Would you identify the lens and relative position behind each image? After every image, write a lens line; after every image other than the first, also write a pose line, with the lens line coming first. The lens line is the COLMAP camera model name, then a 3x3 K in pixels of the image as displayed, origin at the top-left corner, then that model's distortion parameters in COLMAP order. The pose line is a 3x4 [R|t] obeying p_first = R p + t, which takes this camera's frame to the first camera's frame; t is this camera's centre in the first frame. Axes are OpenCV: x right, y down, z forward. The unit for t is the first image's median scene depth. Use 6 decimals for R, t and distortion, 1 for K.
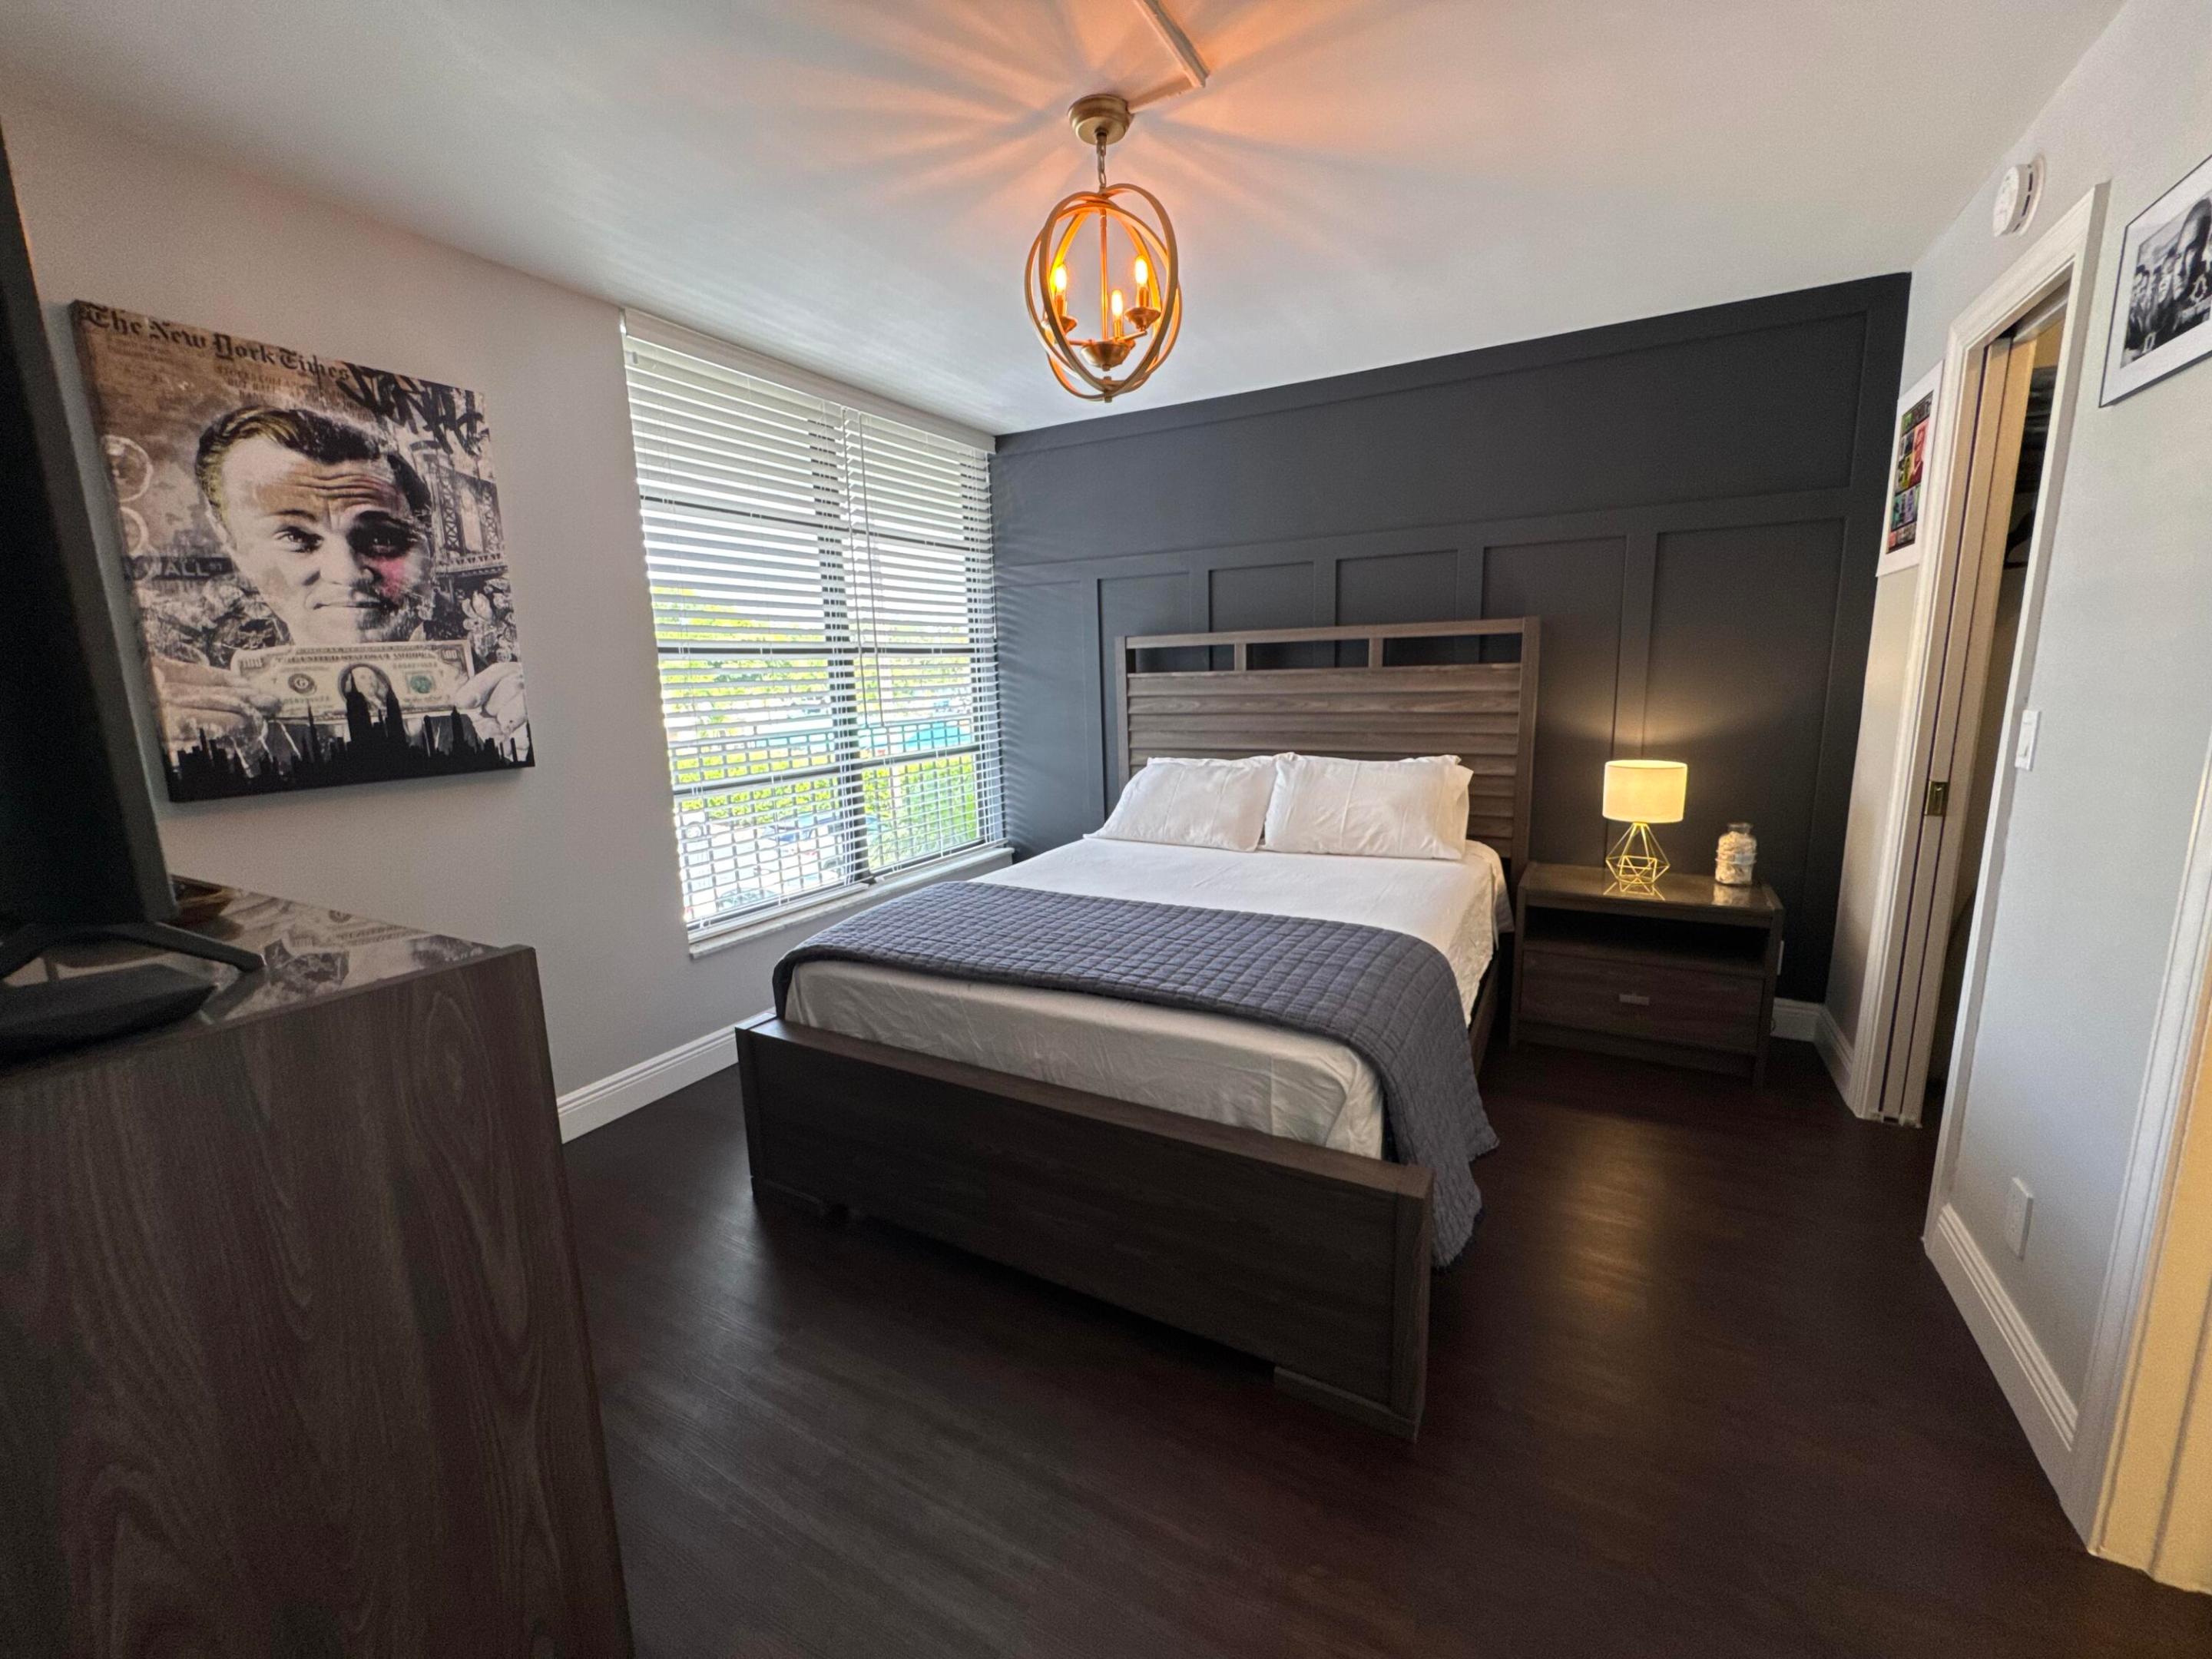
lens RADIAL K [[883.2, 0, 1103.8], [0, 883.2, 827.5], [0, 0, 1]] dist [-0.002250, 0.000260]
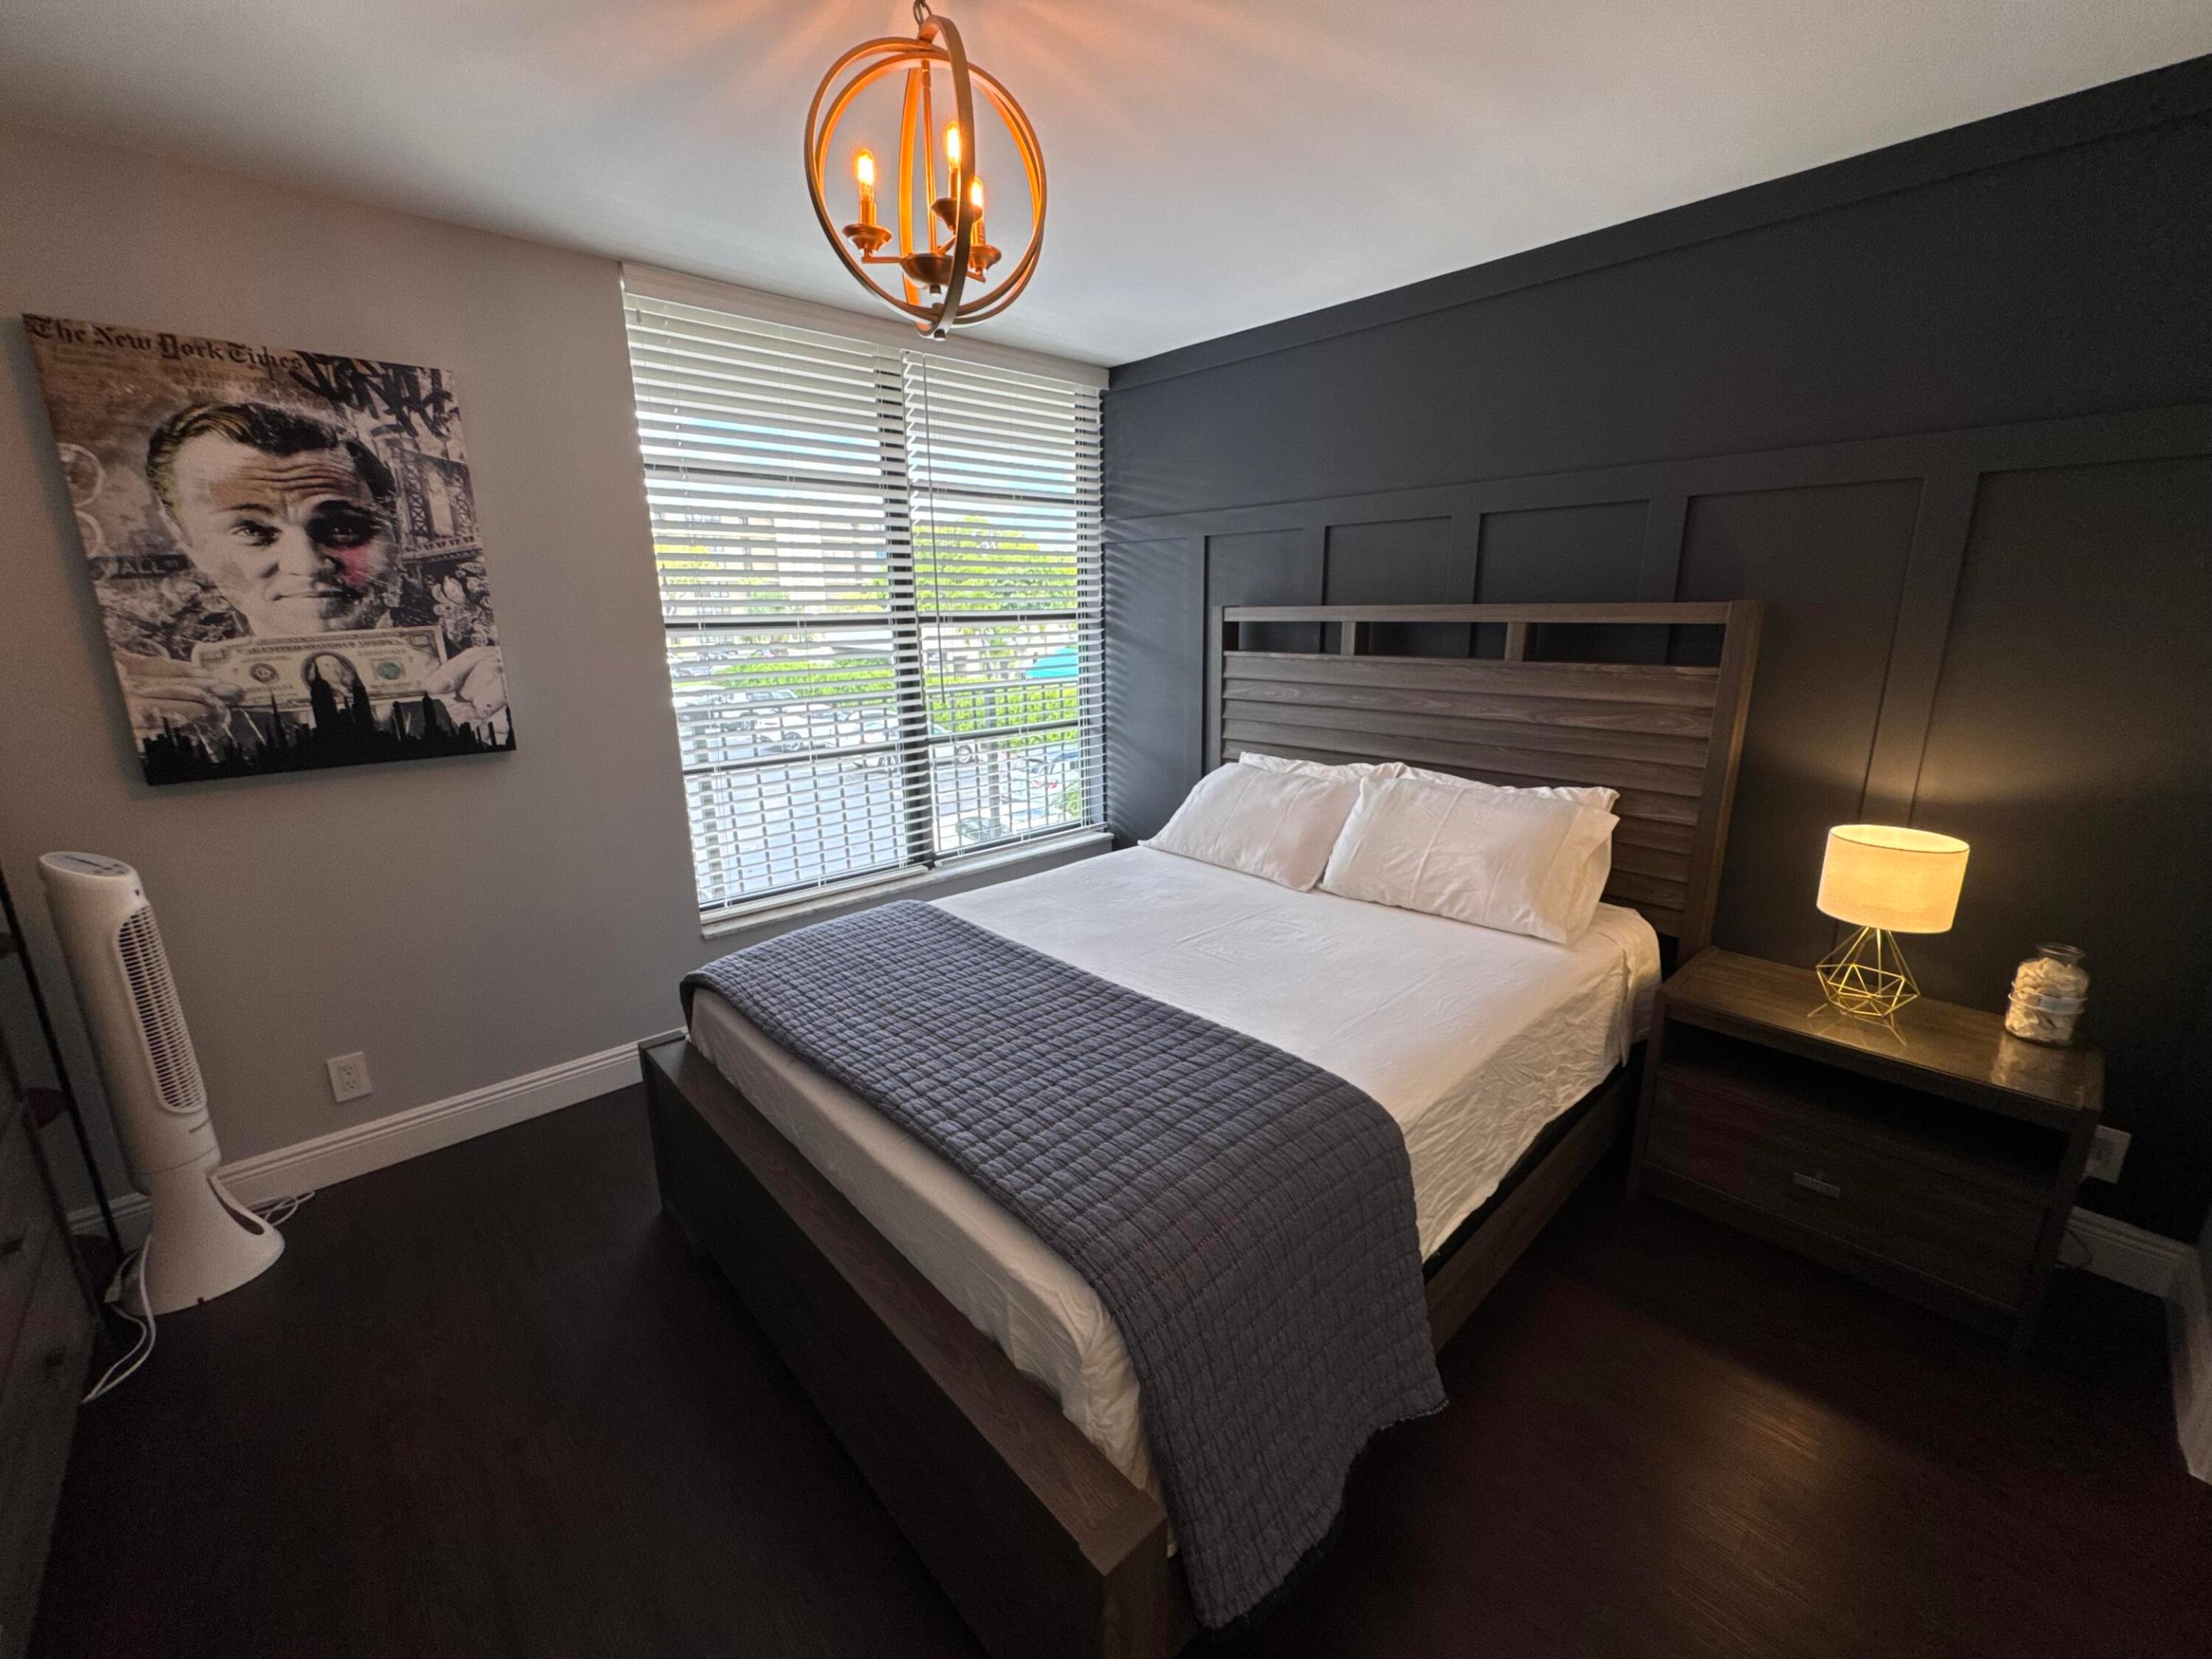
lens RADIAL K [[883.2, 0, 1103.8], [0, 883.2, 827.5], [0, 0, 1]] dist [-0.002250, 0.000260]
pose [[0.950195, 0.091913, -0.297793, 0.320207], [-0.069366, 0.993926, 0.085440, -0.121507], [0.303837, -0.060528, 0.950799, 0.257620]]
